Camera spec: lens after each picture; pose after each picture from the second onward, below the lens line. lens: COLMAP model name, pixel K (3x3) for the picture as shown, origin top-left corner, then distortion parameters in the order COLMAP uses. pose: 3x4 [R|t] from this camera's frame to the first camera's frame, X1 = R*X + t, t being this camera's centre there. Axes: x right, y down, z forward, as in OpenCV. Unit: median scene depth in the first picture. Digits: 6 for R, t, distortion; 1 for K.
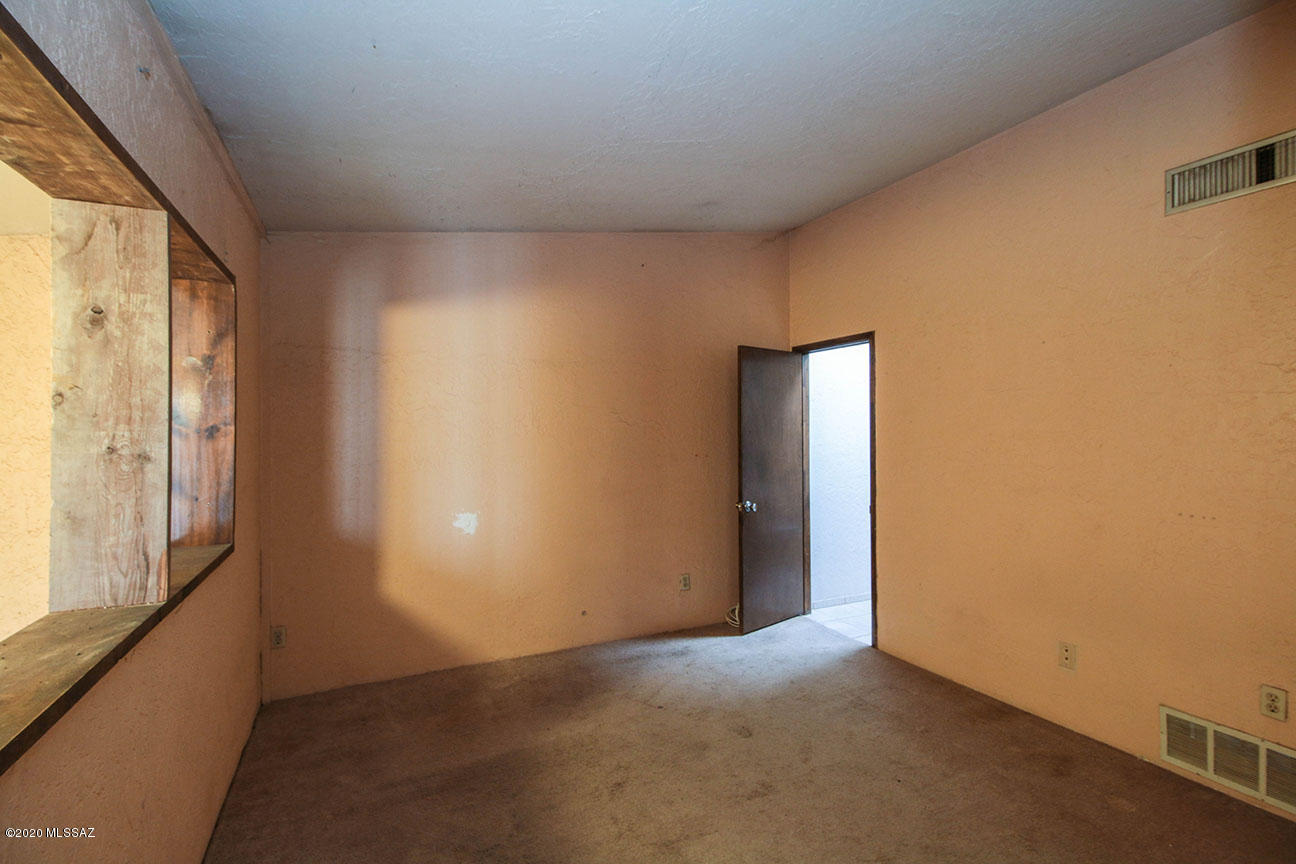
lens RADIAL K [[591.8, 0, 644.6], [0, 591.8, 433.7], [0, 0, 1]] dist [0.023044, -0.011983]
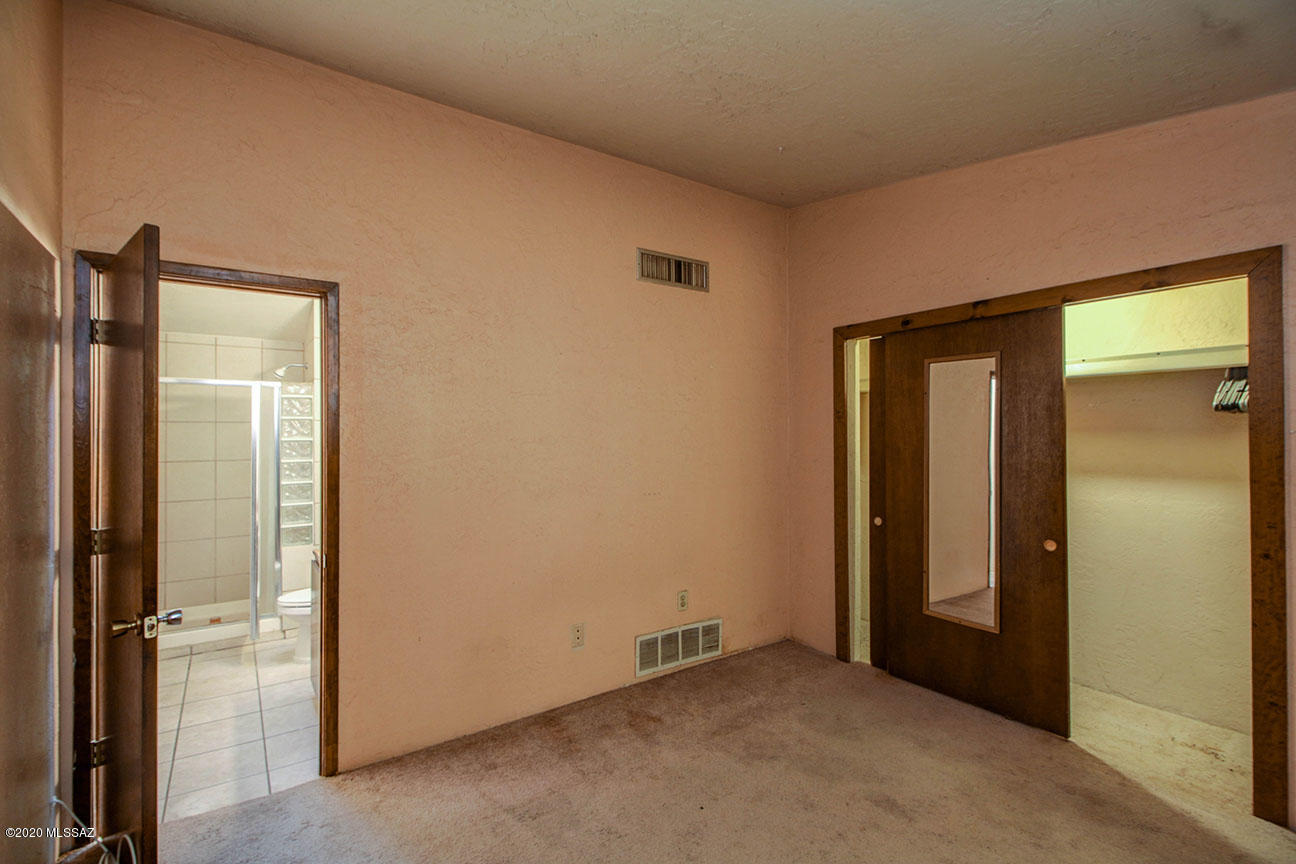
lens RADIAL K [[591.8, 0, 643.3], [0, 591.8, 427.3], [0, 0, 1]] dist [0.023044, -0.011983]
pose [[-0.160161, 0.005977, 0.987073, -0.488487], [0.001815, 0.999982, -0.005760, -0.016983], [-0.987089, 0.000869, -0.160169, 1.228785]]
